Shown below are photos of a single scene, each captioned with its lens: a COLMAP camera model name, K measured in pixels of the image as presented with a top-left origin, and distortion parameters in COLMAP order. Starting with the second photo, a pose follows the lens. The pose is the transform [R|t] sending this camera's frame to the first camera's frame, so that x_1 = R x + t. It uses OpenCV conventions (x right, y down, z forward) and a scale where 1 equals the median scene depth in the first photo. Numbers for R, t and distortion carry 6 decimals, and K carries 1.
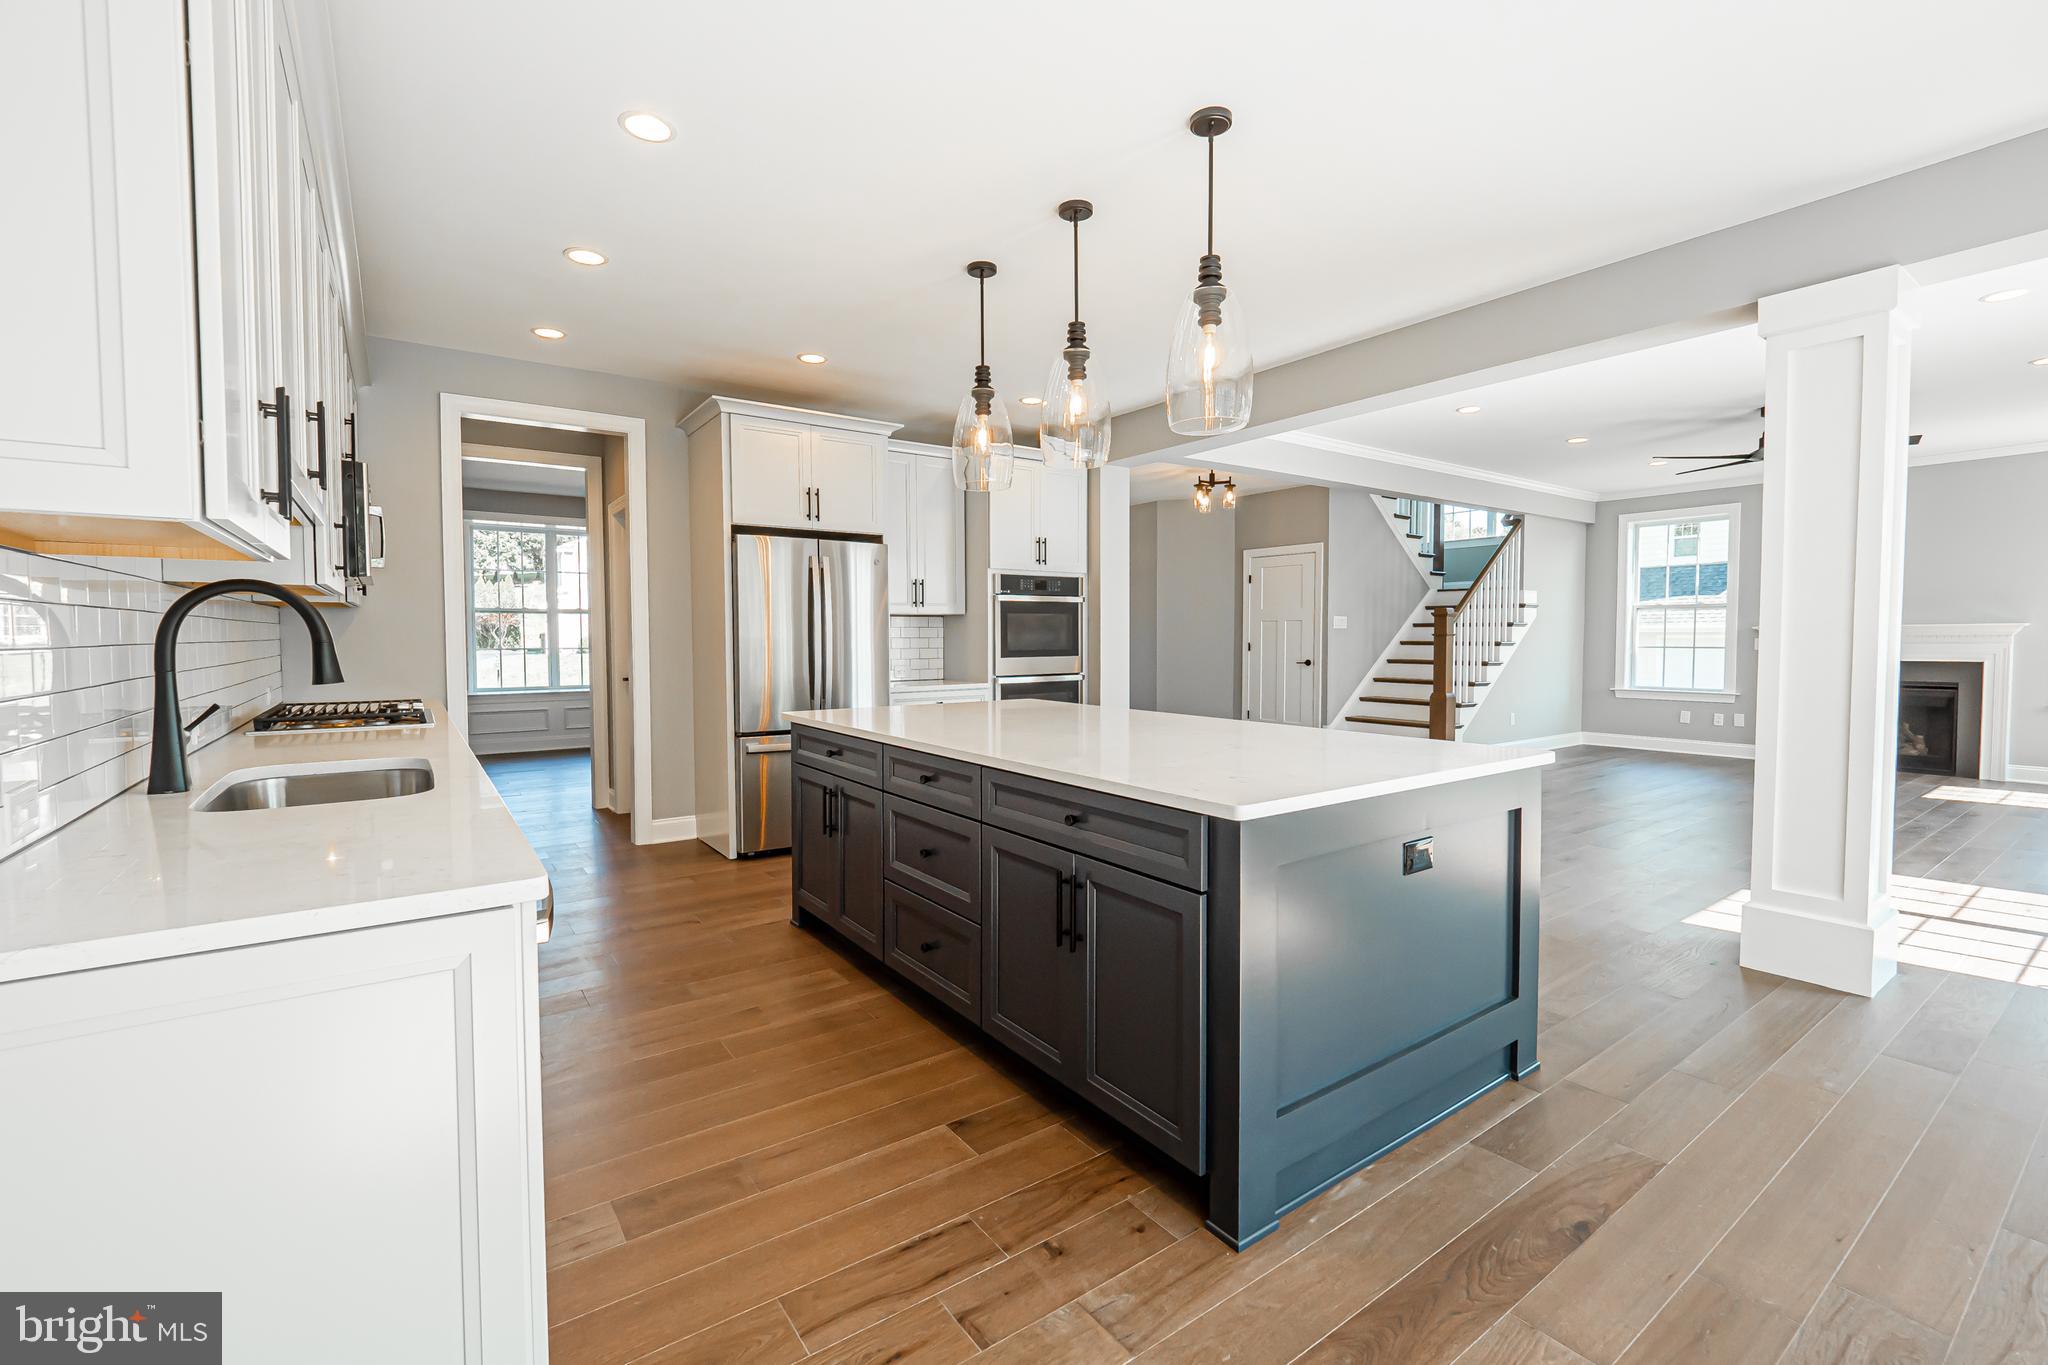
lens RADIAL K [[868.9, 0, 1021.6], [0, 868.9, 668.7], [0, 0, 1]] dist [0.015725, -0.022938]
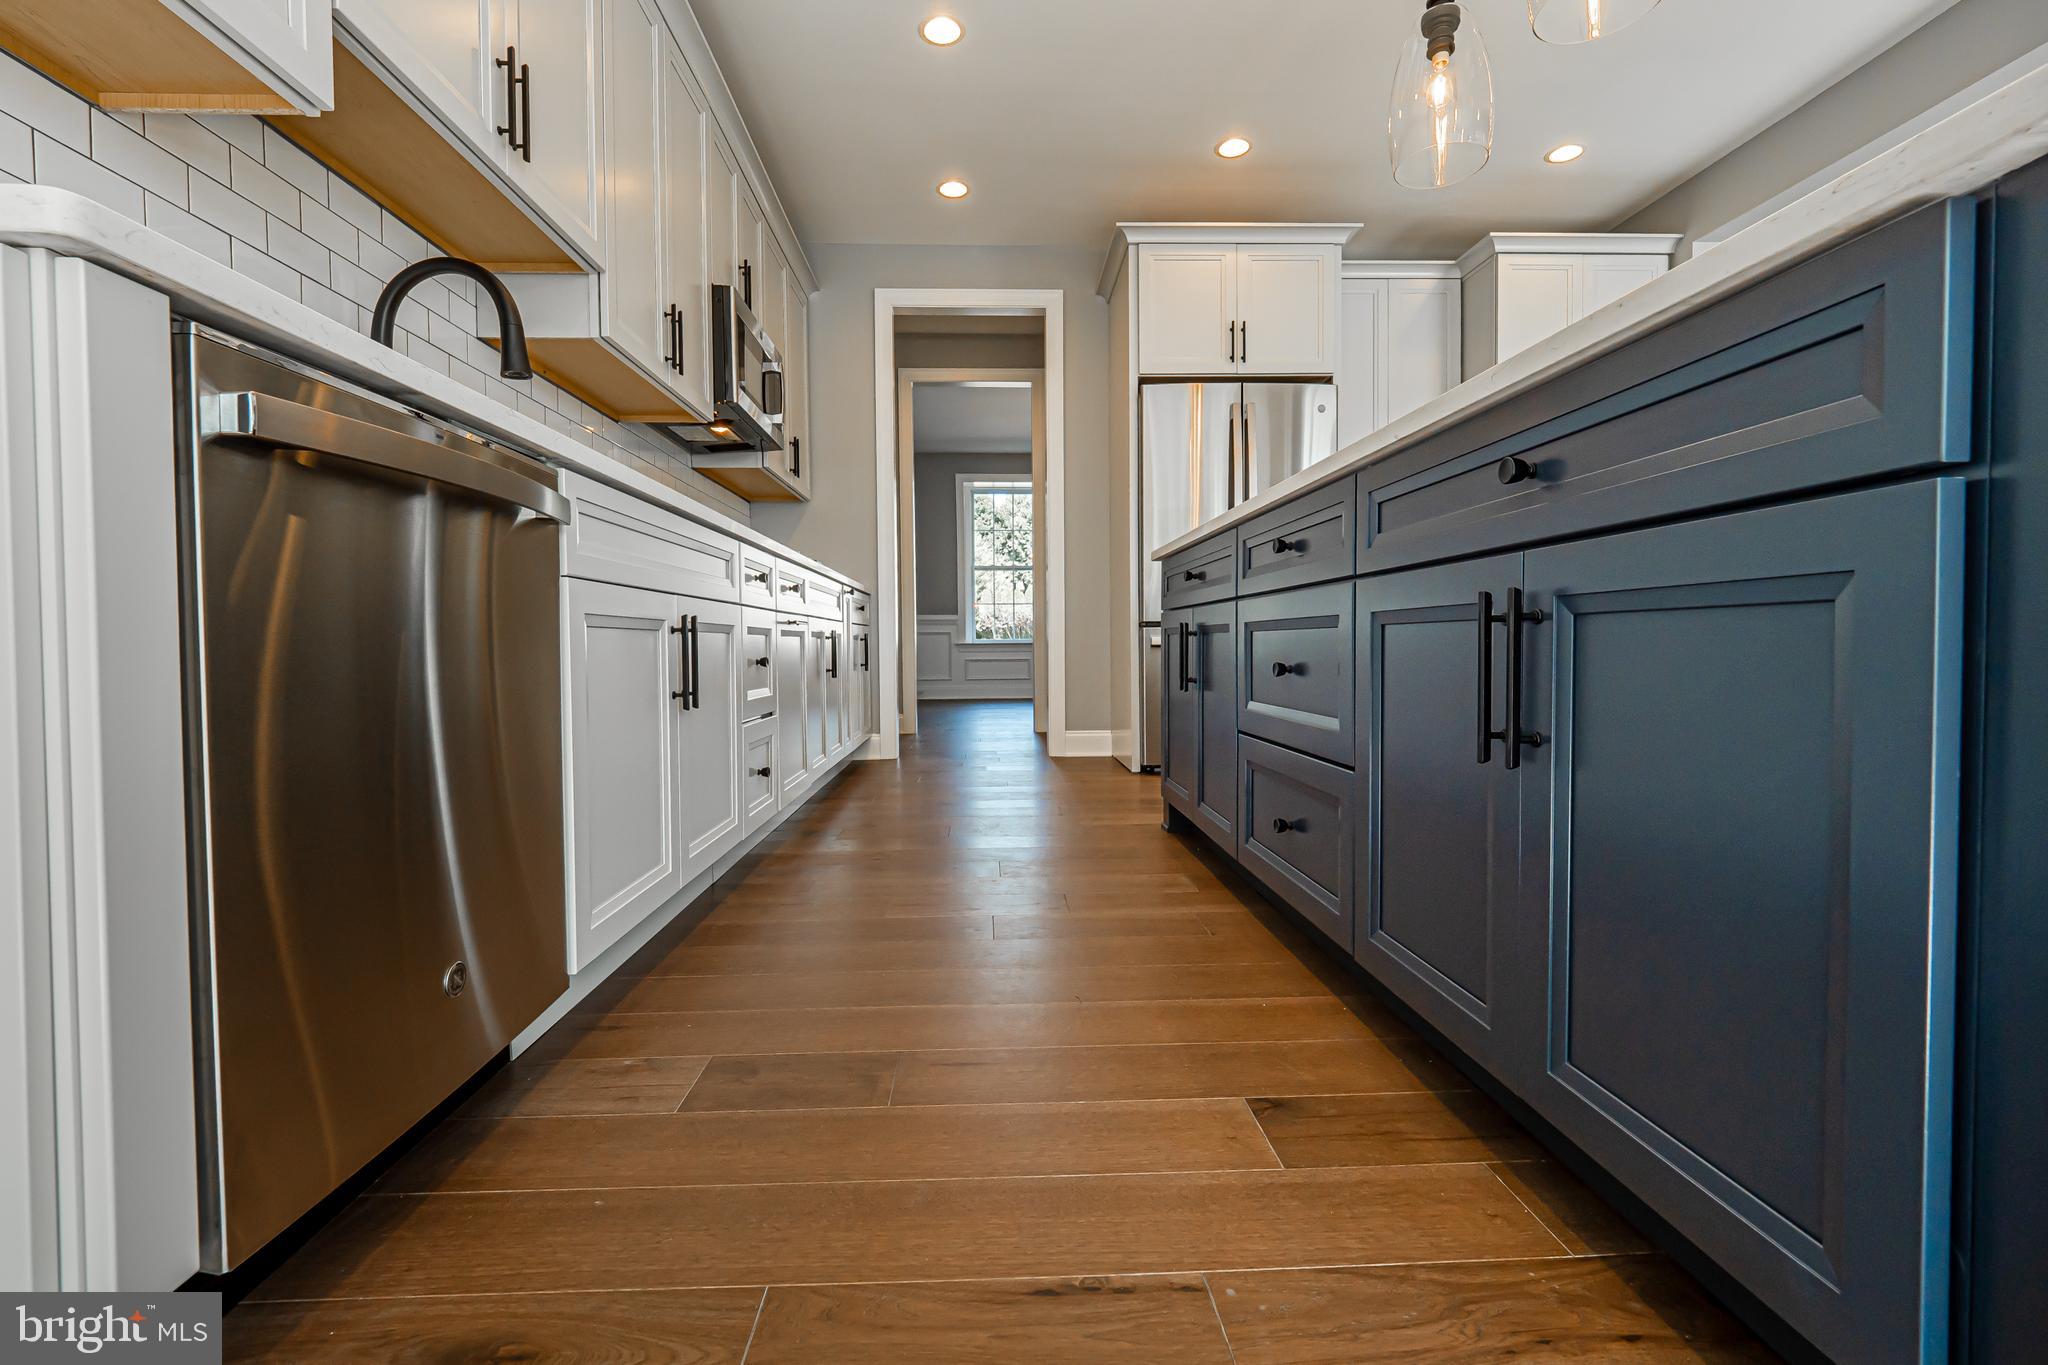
lens RADIAL K [[885.4, 0, 1020.2], [0, 885.4, 670.6], [0, 0, 1]] dist [0.001859, -0.007957]
pose [[0.839152, 0.009942, -0.543806, 0.032703], [-0.013126, 0.999912, -0.001974, 0.099649], [0.543739, 0.008794, 0.839209, 0.176562]]
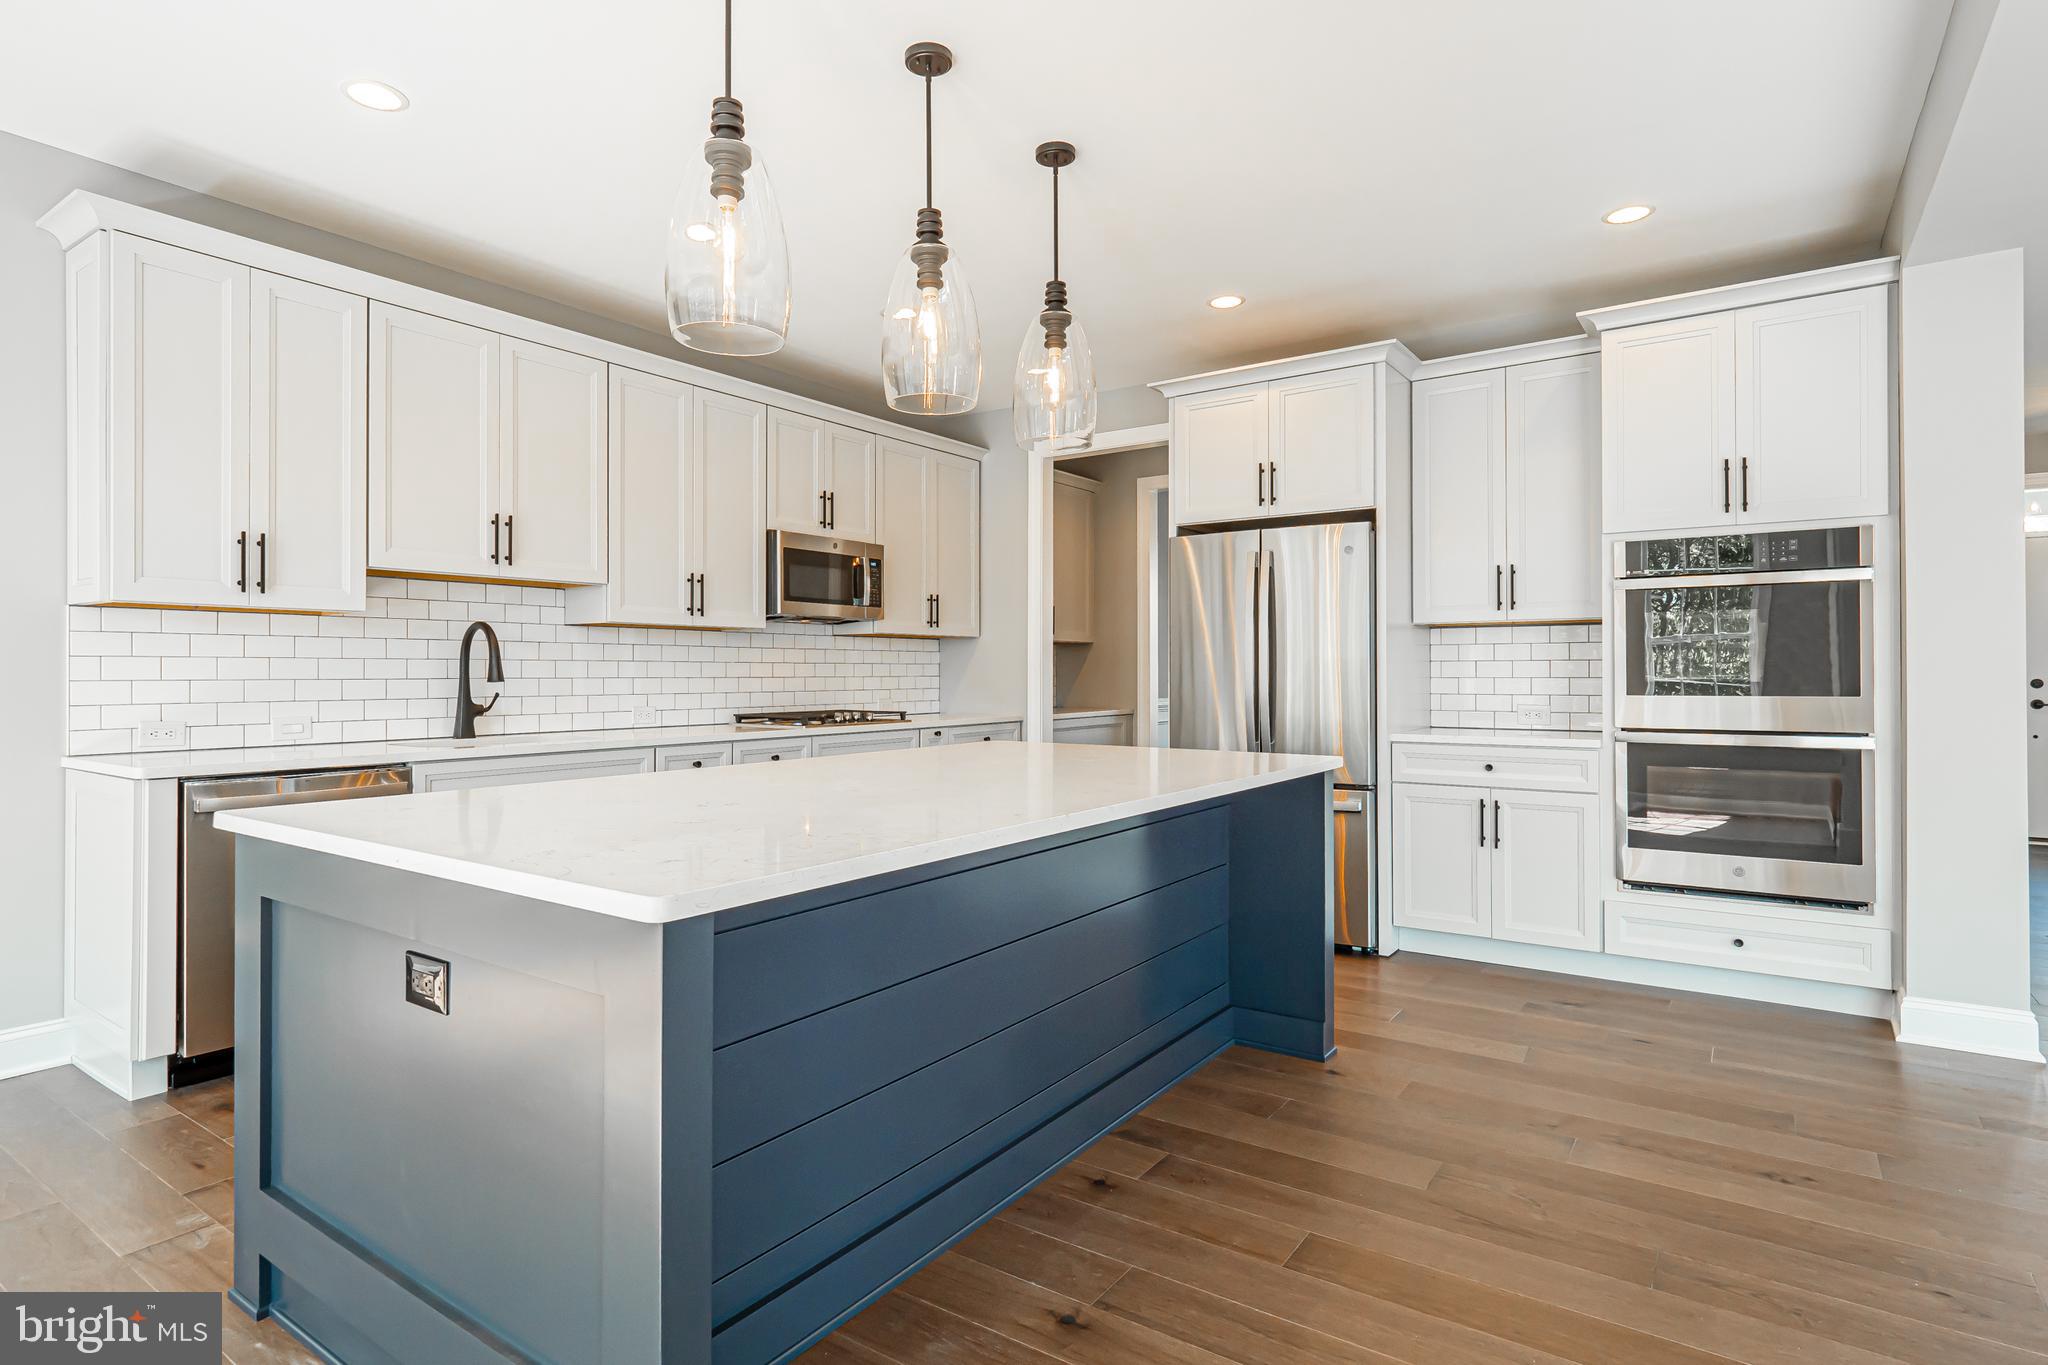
lens RADIAL K [[1054.3, 0, 1016.8], [0, 1054.3, 672.6], [0, 0, 1]] dist [-0.003902, -0.001846]
pose [[0.333918, 0.000871, -0.942602, 0.471183], [-0.034053, 0.999358, -0.011140, -0.005837], [0.941987, 0.035818, 0.333733, 0.417269]]
